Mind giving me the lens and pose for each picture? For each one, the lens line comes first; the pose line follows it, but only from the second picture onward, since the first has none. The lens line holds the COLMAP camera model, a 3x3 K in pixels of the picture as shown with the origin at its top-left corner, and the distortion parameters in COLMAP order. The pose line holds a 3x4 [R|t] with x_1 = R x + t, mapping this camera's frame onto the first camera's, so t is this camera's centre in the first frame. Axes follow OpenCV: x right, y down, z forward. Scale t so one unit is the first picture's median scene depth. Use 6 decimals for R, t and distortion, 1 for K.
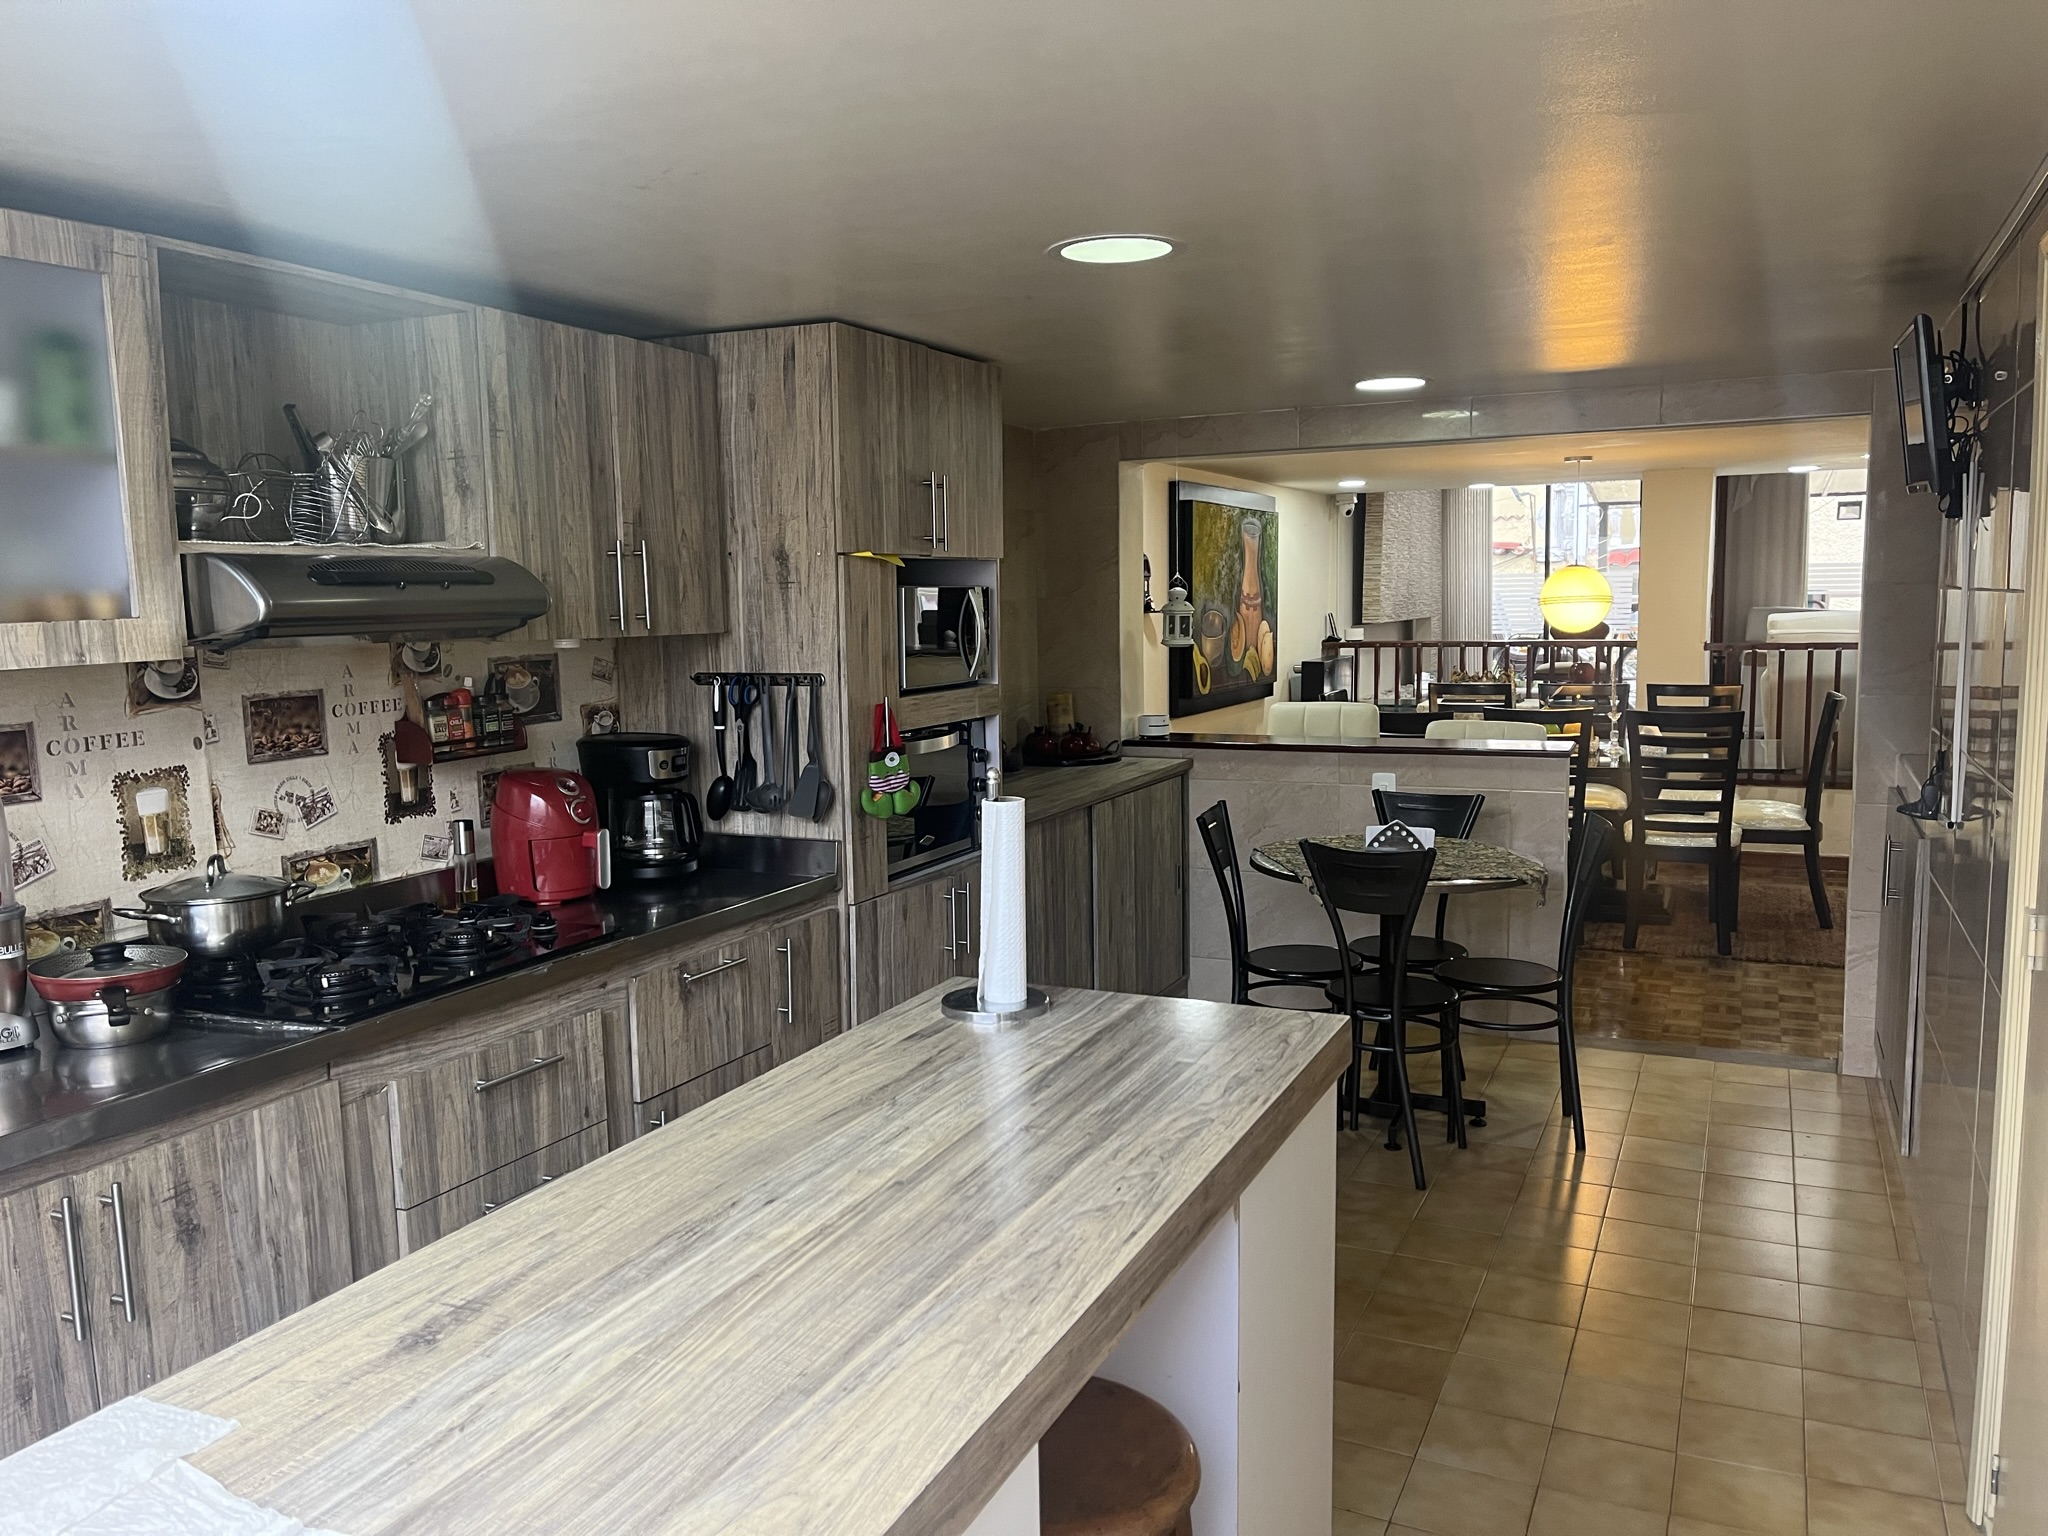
lens RADIAL K [[1575.7, 0, 1028.2], [0, 1575.7, 776.6], [0, 0, 1]] dist [0.066158, -0.089919]
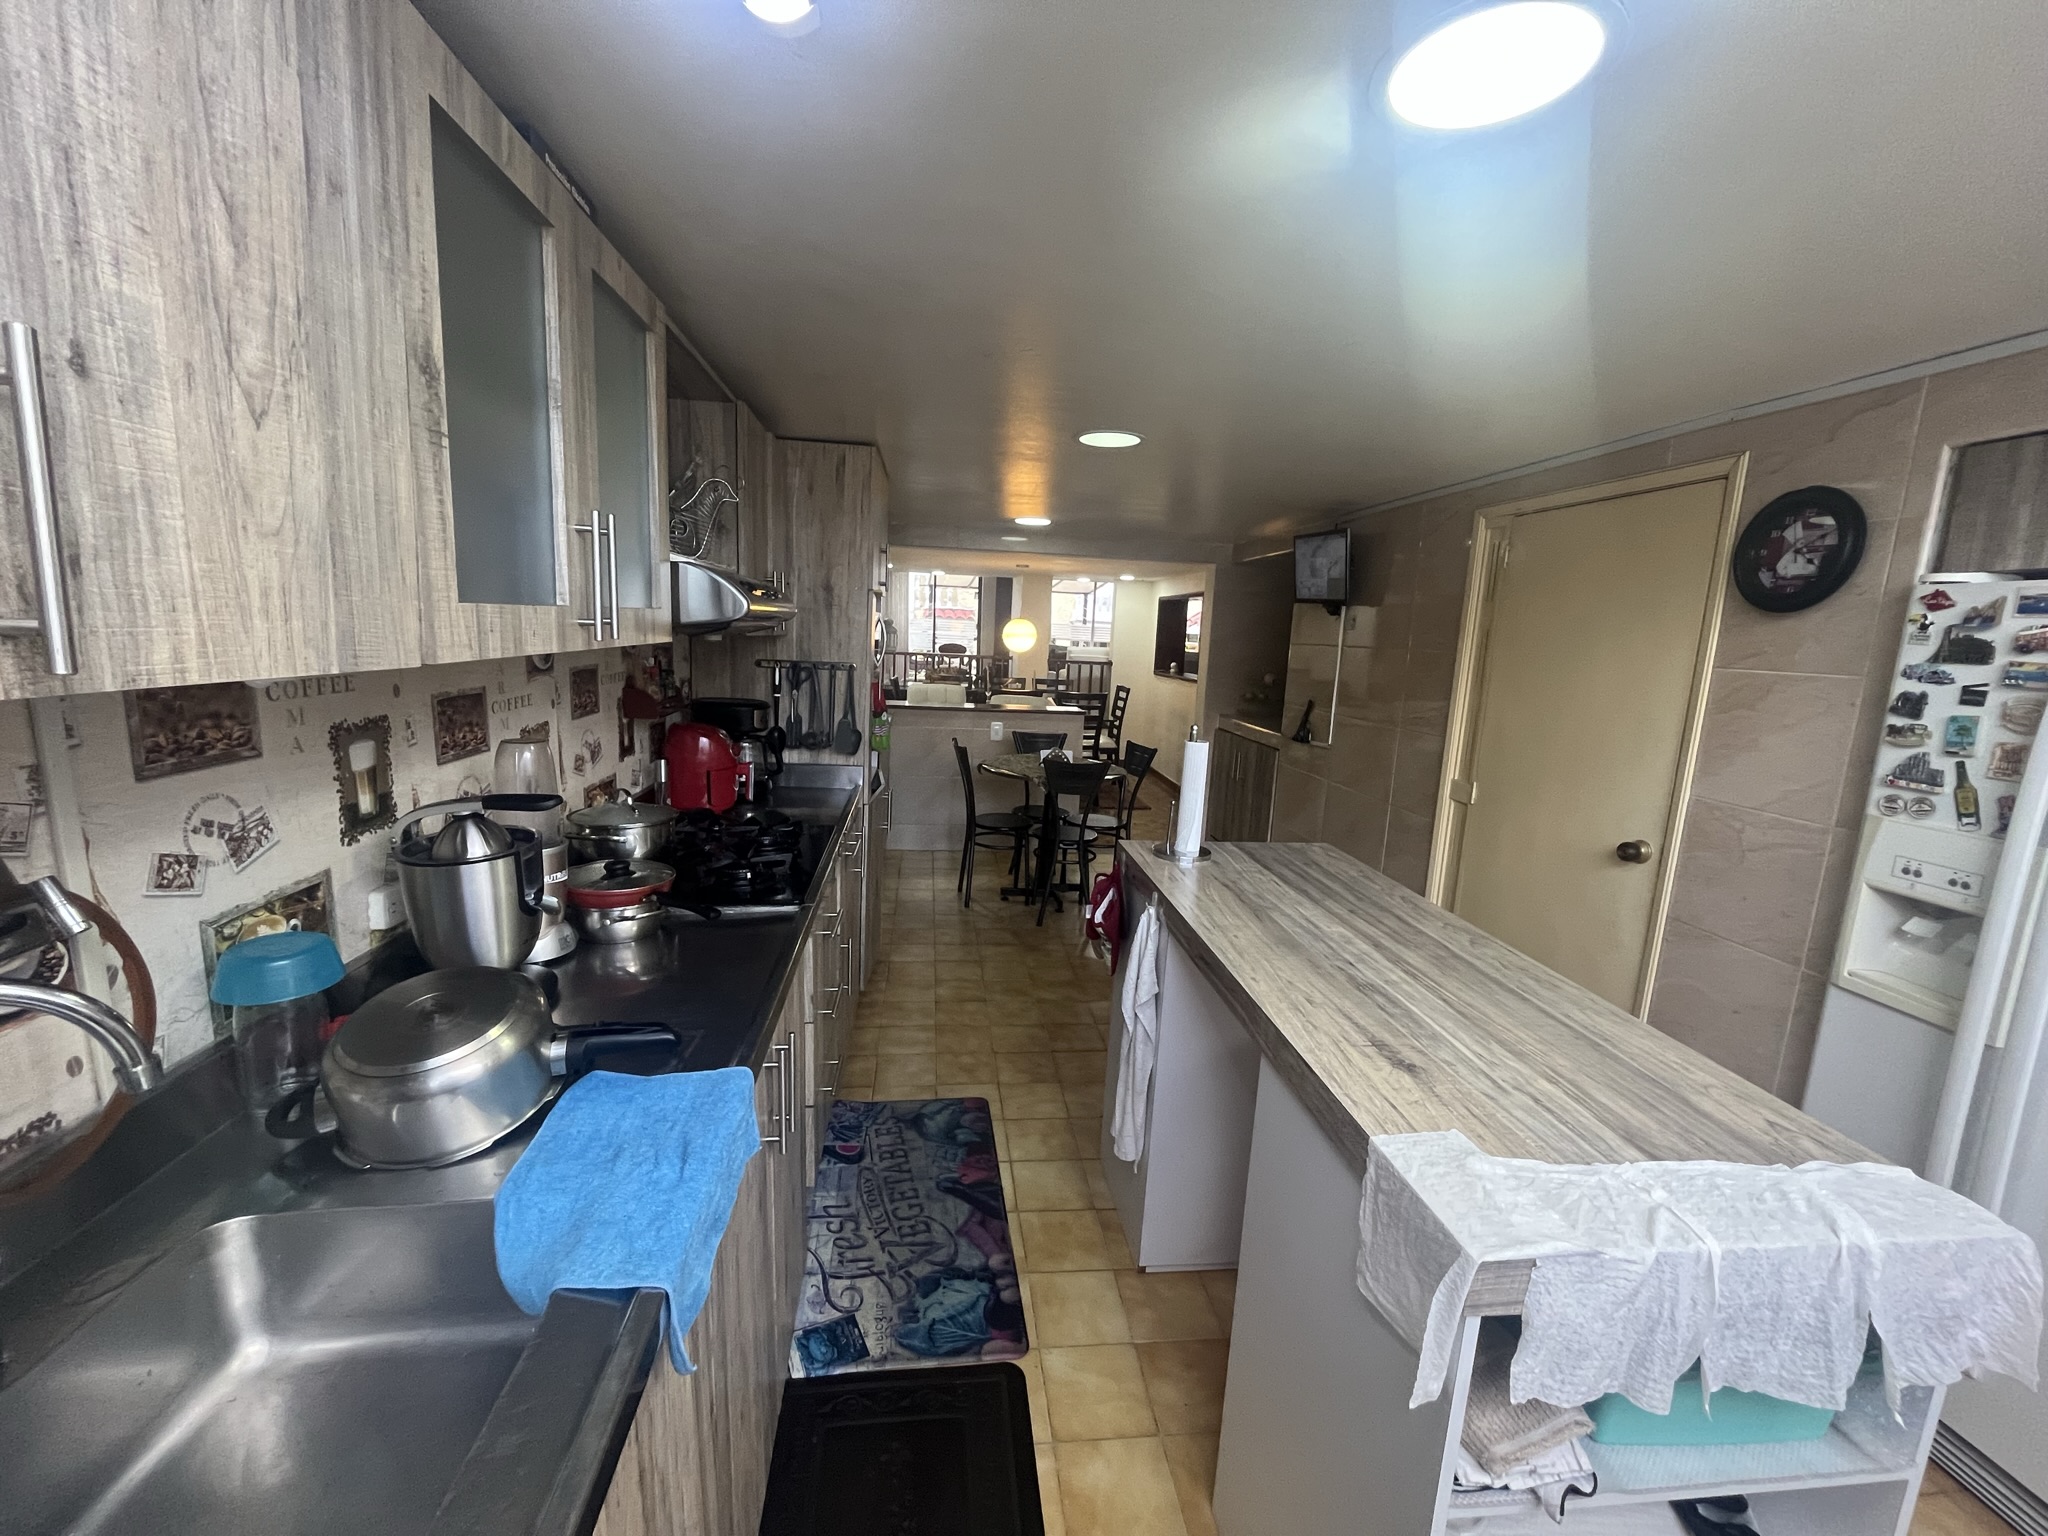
lens RADIAL K [[836.0, 0, 1017.9], [0, 836.0, 763.1], [0, 0, 1]] dist [-0.001781, -0.000016]
pose [[0.844725, -0.025876, 0.534574, -0.470073], [-0.001224, 0.998734, 0.050279, -0.006281], [-0.535199, -0.043126, 0.843625, 0.187002]]
